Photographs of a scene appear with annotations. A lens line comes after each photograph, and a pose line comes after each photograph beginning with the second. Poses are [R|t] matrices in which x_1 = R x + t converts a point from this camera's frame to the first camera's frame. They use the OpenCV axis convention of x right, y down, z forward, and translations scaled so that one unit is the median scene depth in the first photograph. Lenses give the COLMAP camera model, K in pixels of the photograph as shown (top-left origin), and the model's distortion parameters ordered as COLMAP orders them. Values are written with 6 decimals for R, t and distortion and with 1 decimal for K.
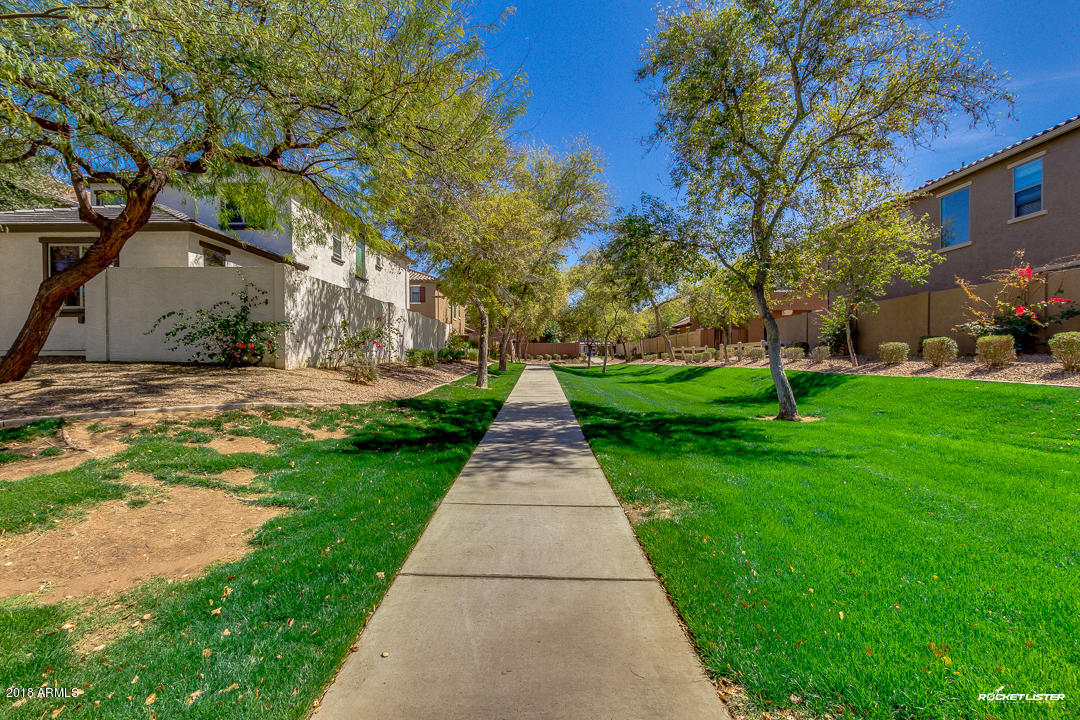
lens RADIAL K [[503.2, 0, 534.5], [0, 503.2, 361.3], [0, 0, 1]] dist [0.003375, 0.000375]
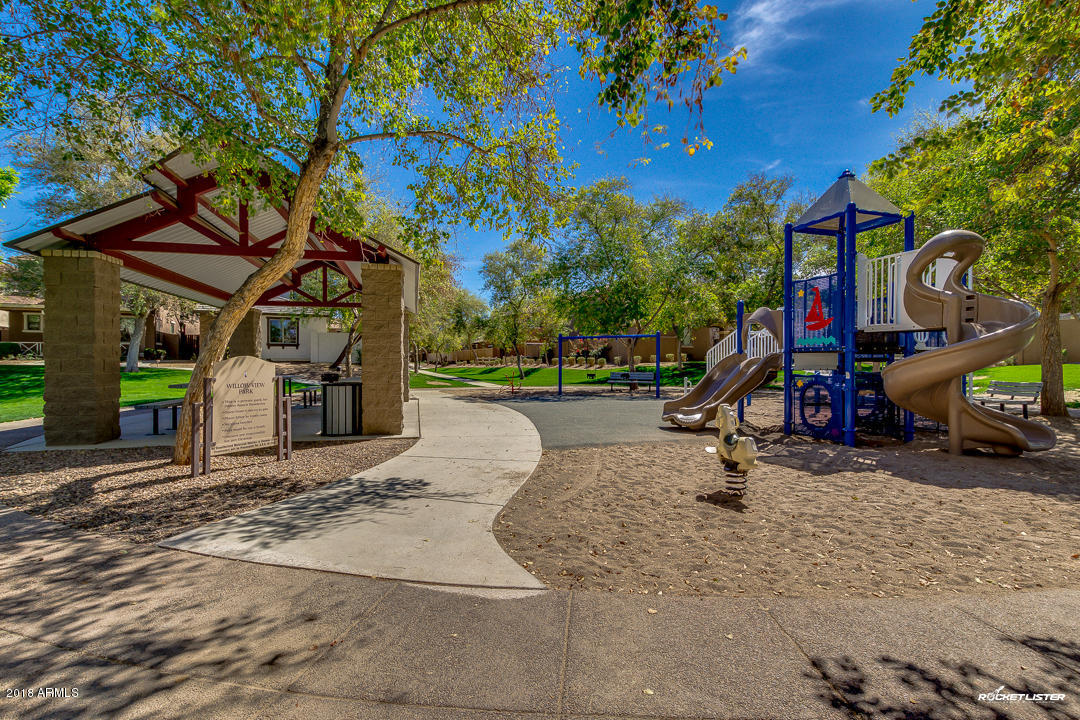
lens RADIAL K [[503.2, 0, 534.5], [0, 503.2, 361.3], [0, 0, 1]] dist [0.003375, 0.000375]
pose [[0.913114, -0.002708, 0.407695, -0.390233], [0.007241, 0.999928, -0.009575, 0.006447], [-0.407640, 0.011695, 0.913068, -1.028962]]
